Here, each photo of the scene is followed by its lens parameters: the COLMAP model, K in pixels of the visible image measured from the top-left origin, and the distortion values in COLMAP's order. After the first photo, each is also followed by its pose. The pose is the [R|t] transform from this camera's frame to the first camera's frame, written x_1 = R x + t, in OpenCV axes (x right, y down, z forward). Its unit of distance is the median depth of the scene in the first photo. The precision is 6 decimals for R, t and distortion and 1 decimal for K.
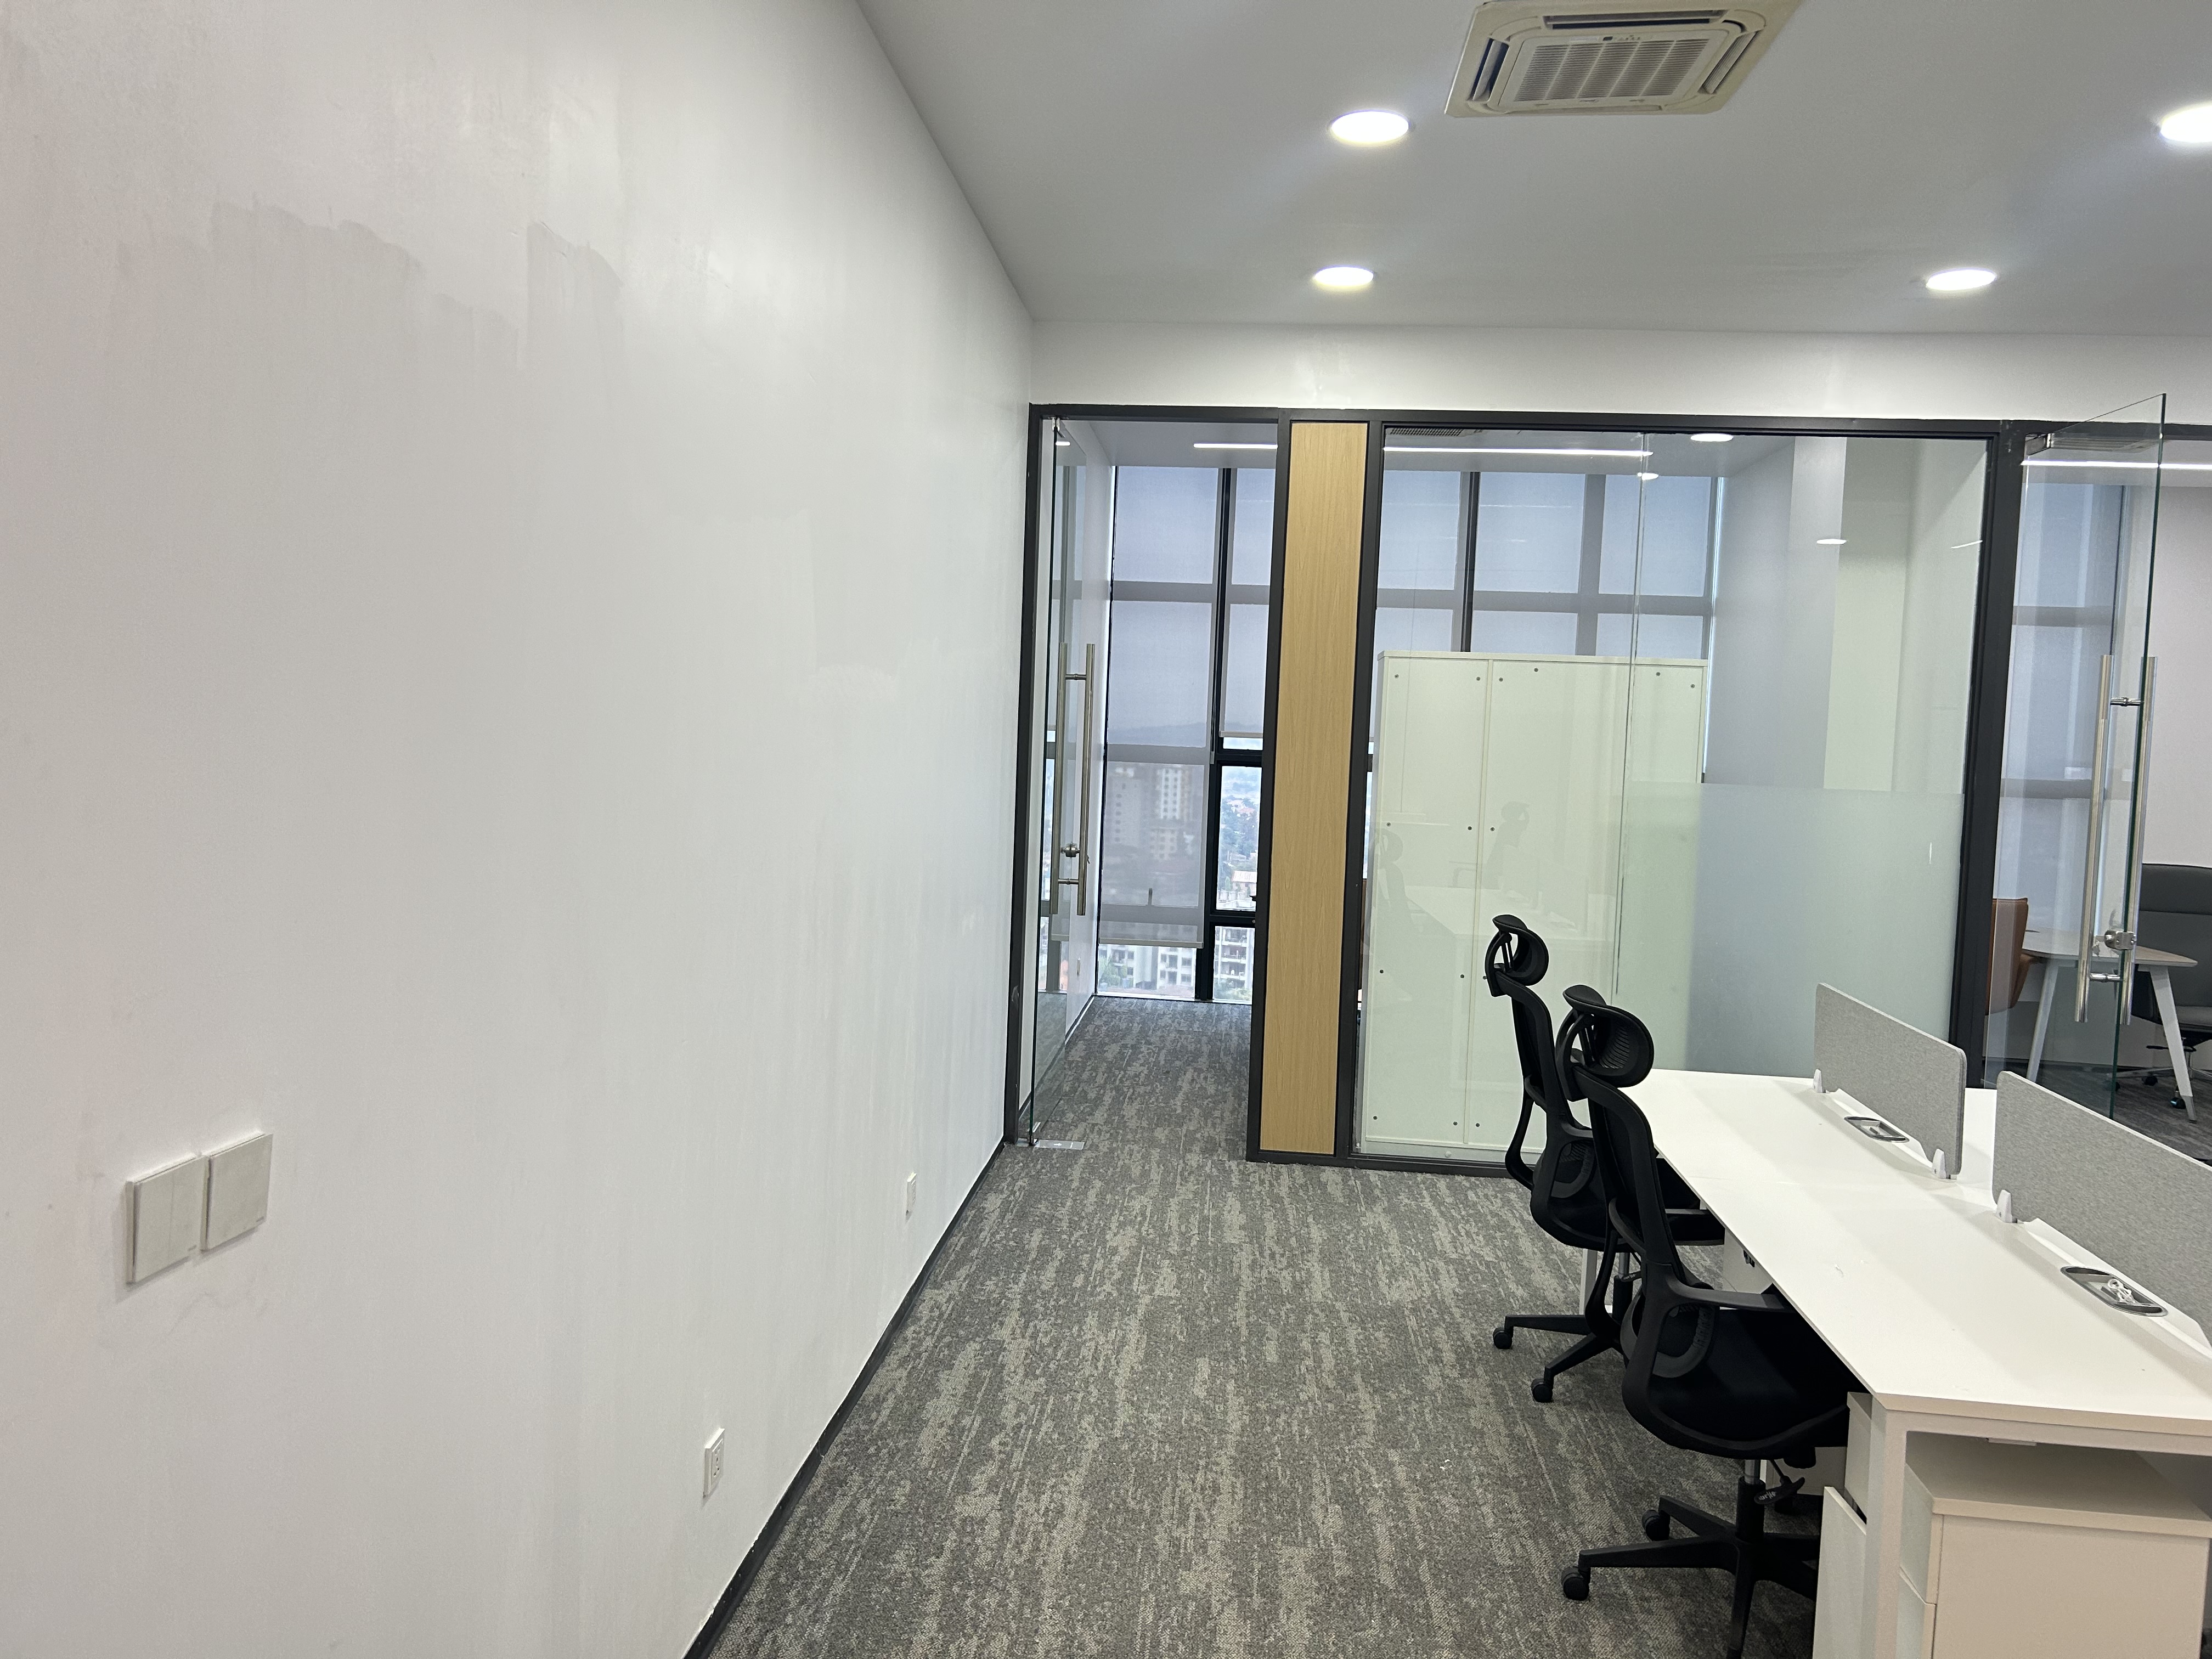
lens RADIAL K [[1657.9, 0, 1090.3], [0, 1657.9, 807.4], [0, 0, 1]] dist [0.051117, -0.063963]
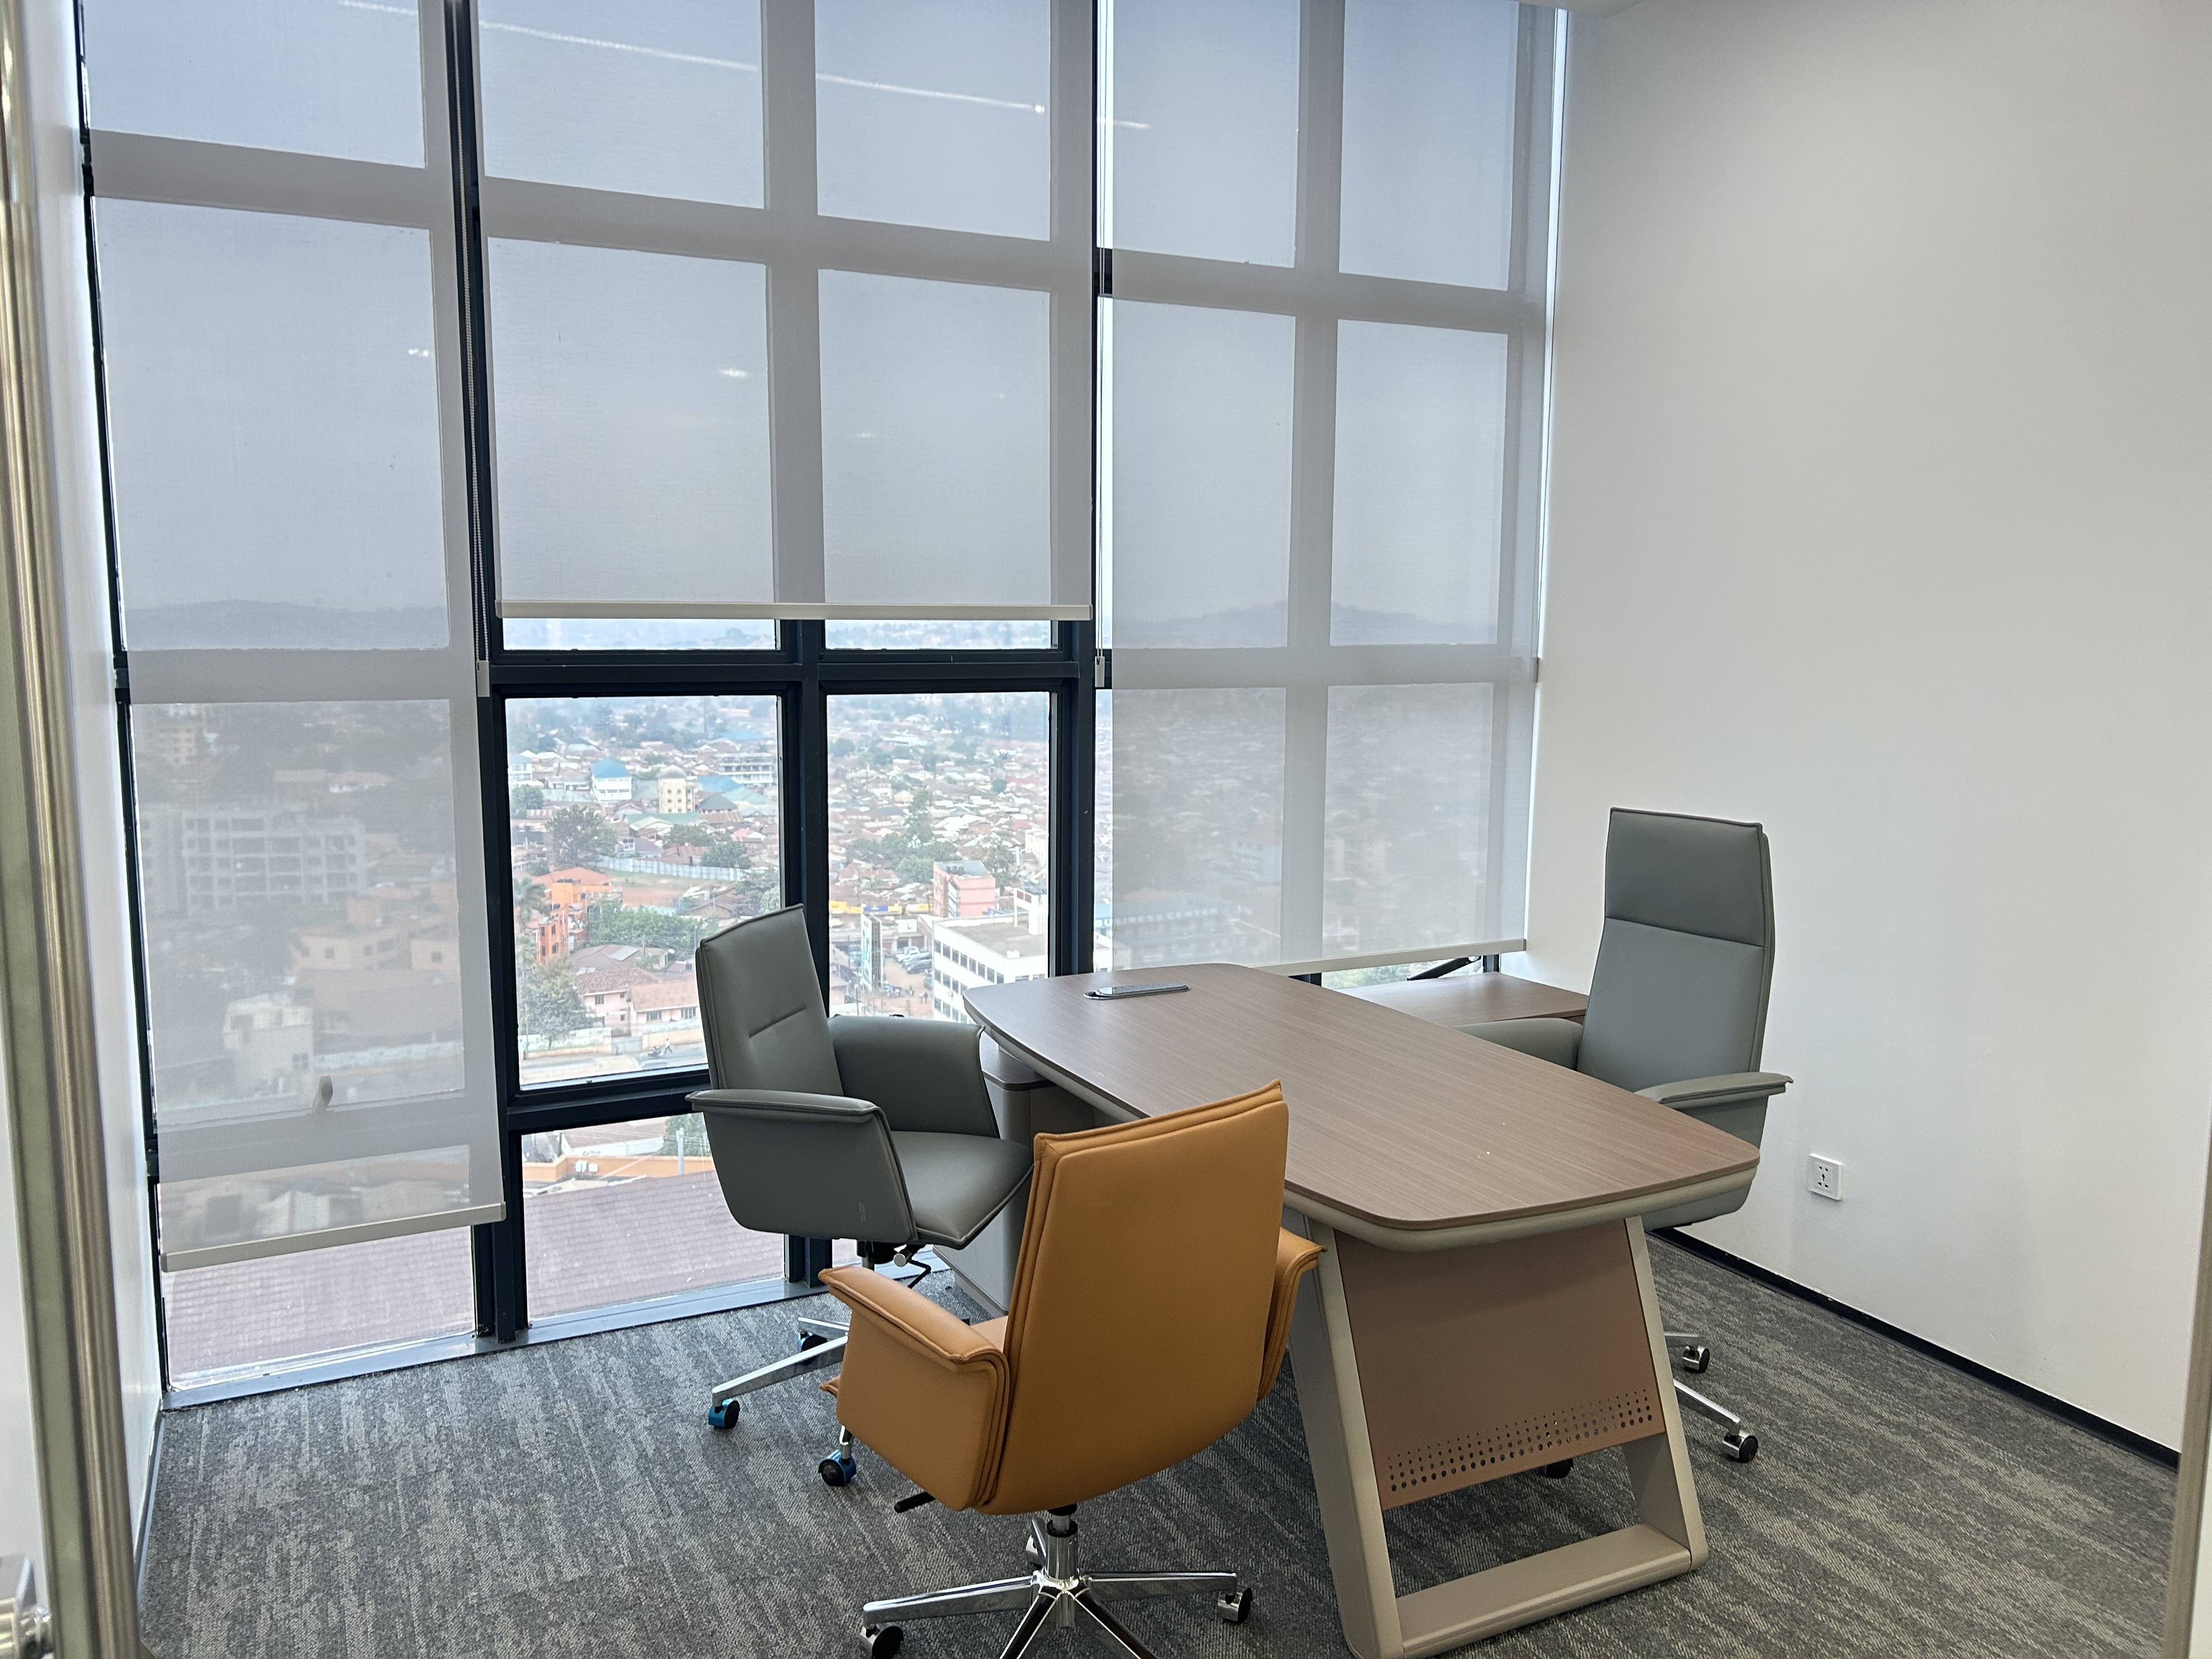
lens RADIAL K [[1657.9, 0, 1107.2], [0, 1657.9, 803.2], [0, 0, 1]] dist [0.051117, -0.063963]
pose [[0.849360, -0.094477, 0.519289, 0.000568], [0.055120, 0.994347, 0.090751, -0.050134], [-0.524927, -0.048457, 0.849767, 1.115302]]
